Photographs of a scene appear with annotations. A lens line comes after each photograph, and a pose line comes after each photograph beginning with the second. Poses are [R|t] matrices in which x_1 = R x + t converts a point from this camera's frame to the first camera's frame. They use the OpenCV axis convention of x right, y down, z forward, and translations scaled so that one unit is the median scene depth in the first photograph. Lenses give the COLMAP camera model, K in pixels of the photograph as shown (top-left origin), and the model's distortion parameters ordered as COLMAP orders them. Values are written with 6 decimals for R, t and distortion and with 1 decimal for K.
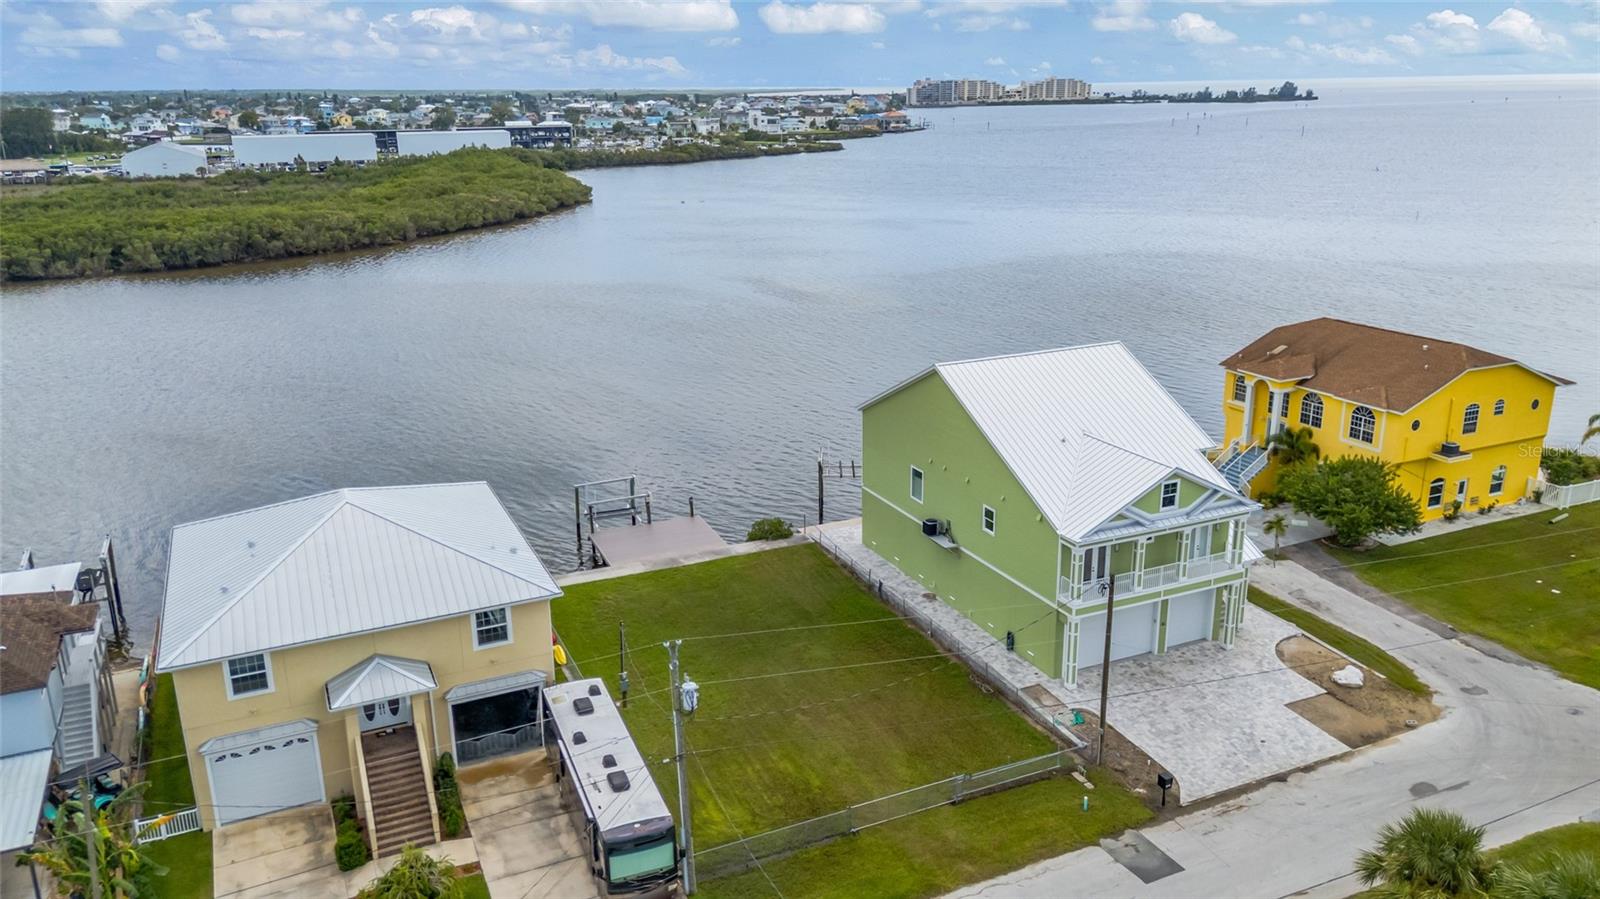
lens RADIAL K [[1167.6, 0, 793.6], [0, 1167.6, 452.2], [0, 0, 1]] dist [0.068449, -0.063629]
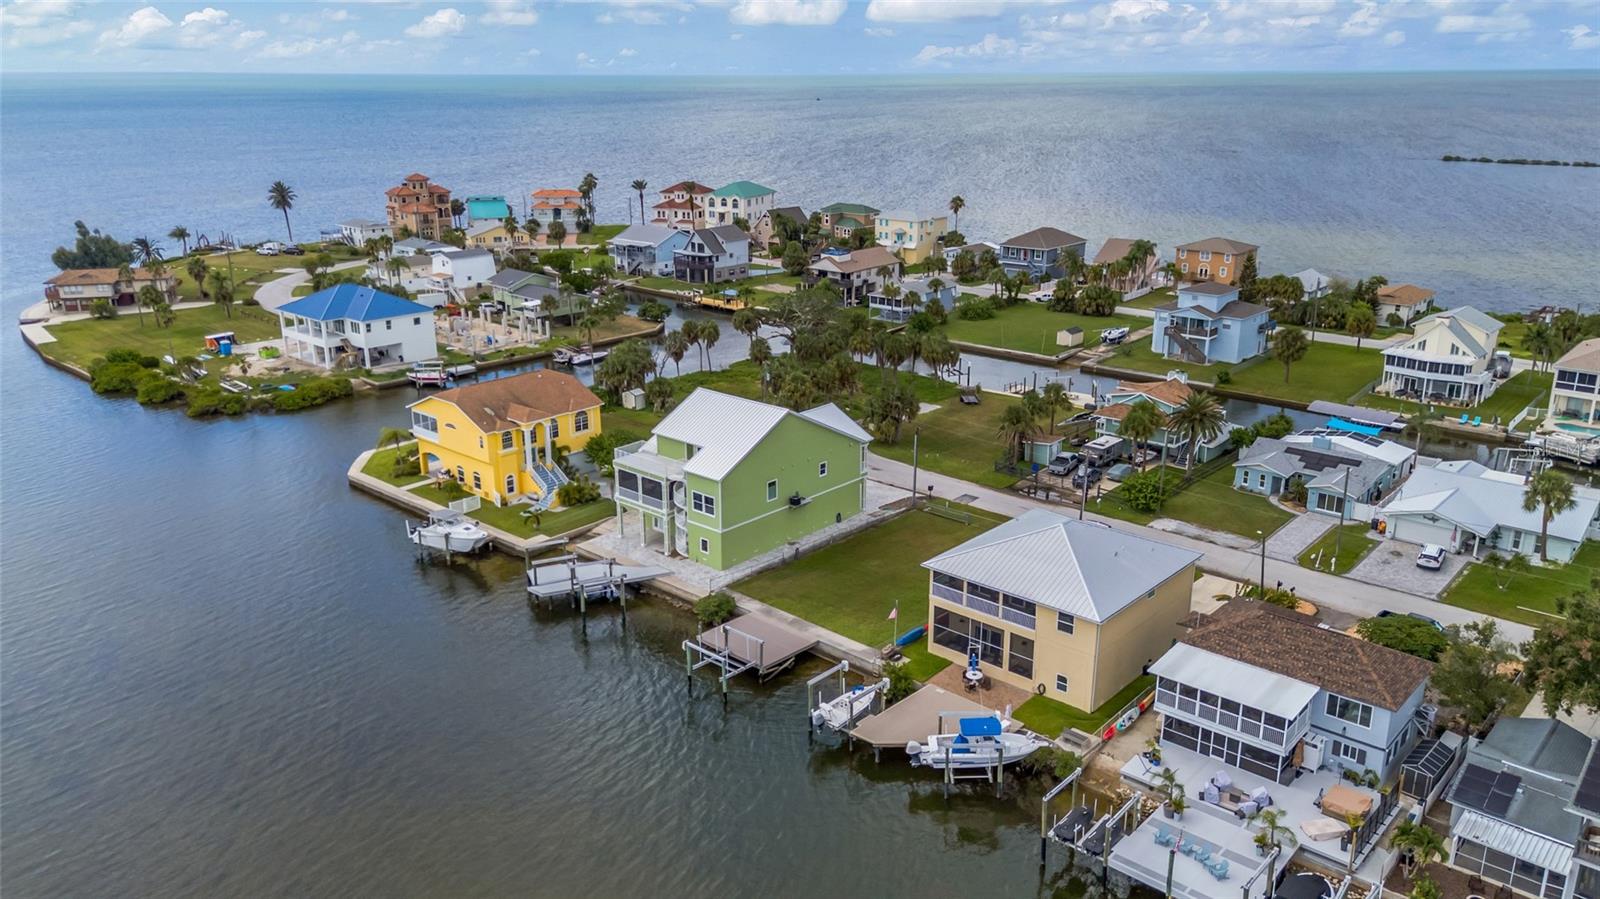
lens RADIAL K [[1184.0, 0, 804.1], [0, 1184.0, 440.1], [0, 0, 1]] dist [0.082003, -0.089698]
pose [[-0.397873, -0.256761, 0.880779, -1.455089], [0.280949, 0.879817, 0.383393, -0.706713], [-0.873364, 0.399996, -0.277919, 1.499053]]
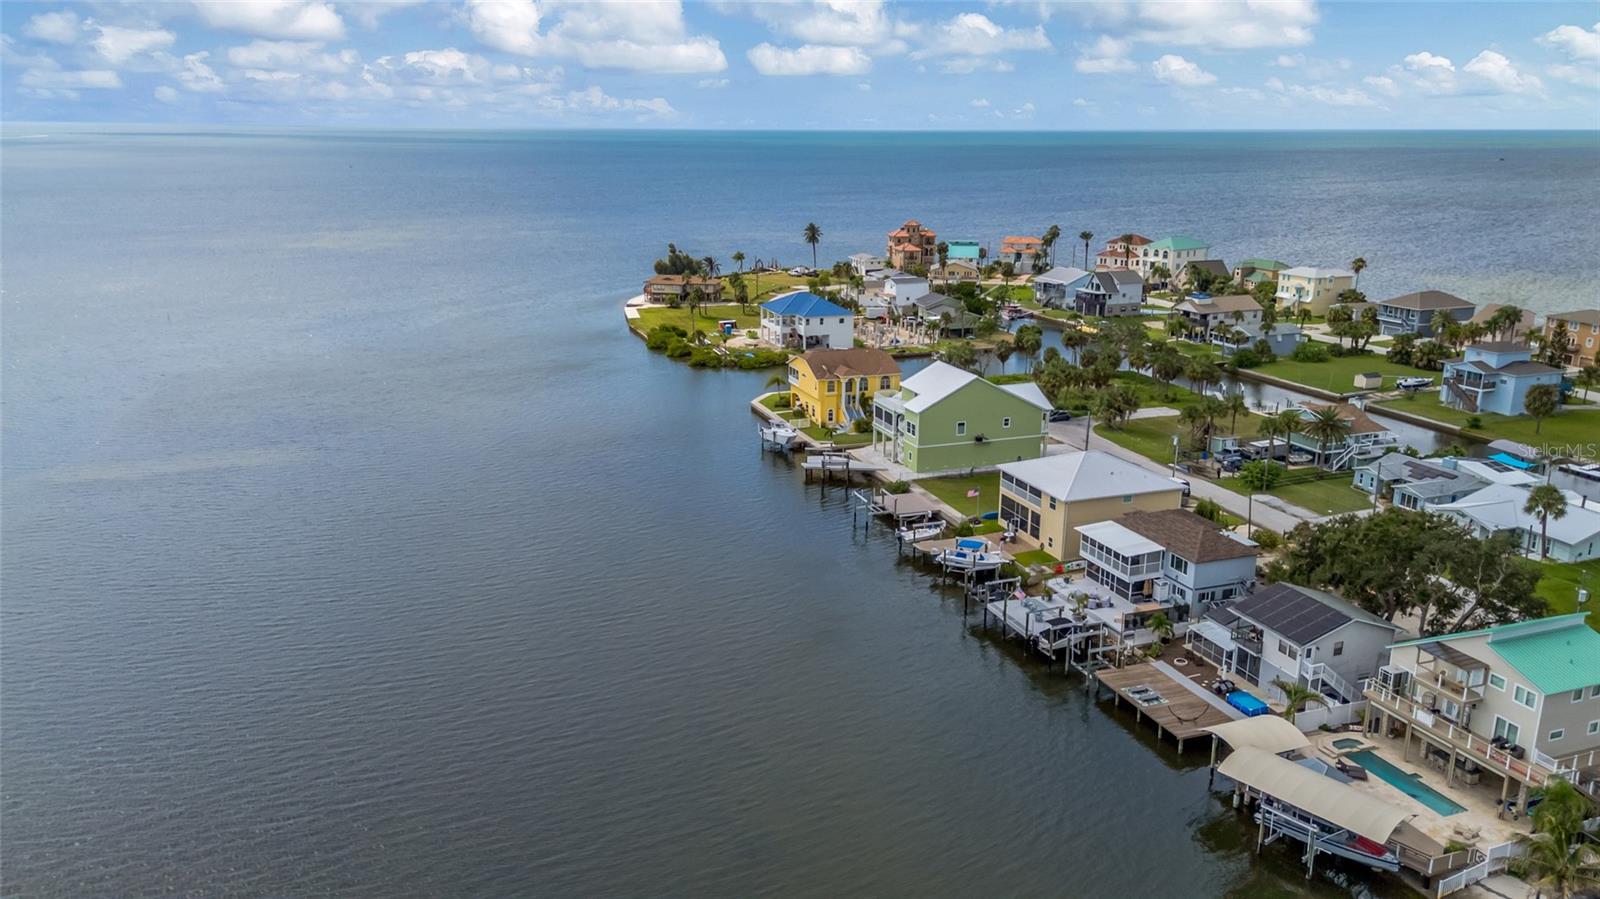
lens RADIAL K [[1148.1, 0, 794.6], [0, 1148.1, 492.1], [0, 0, 1]] dist [0.044987, -0.071309]
pose [[0.081908, -0.285811, 0.954779, -2.470027], [0.295296, 0.921941, 0.250649, -0.607775], [-0.951888, 0.261413, 0.159913, 1.057497]]
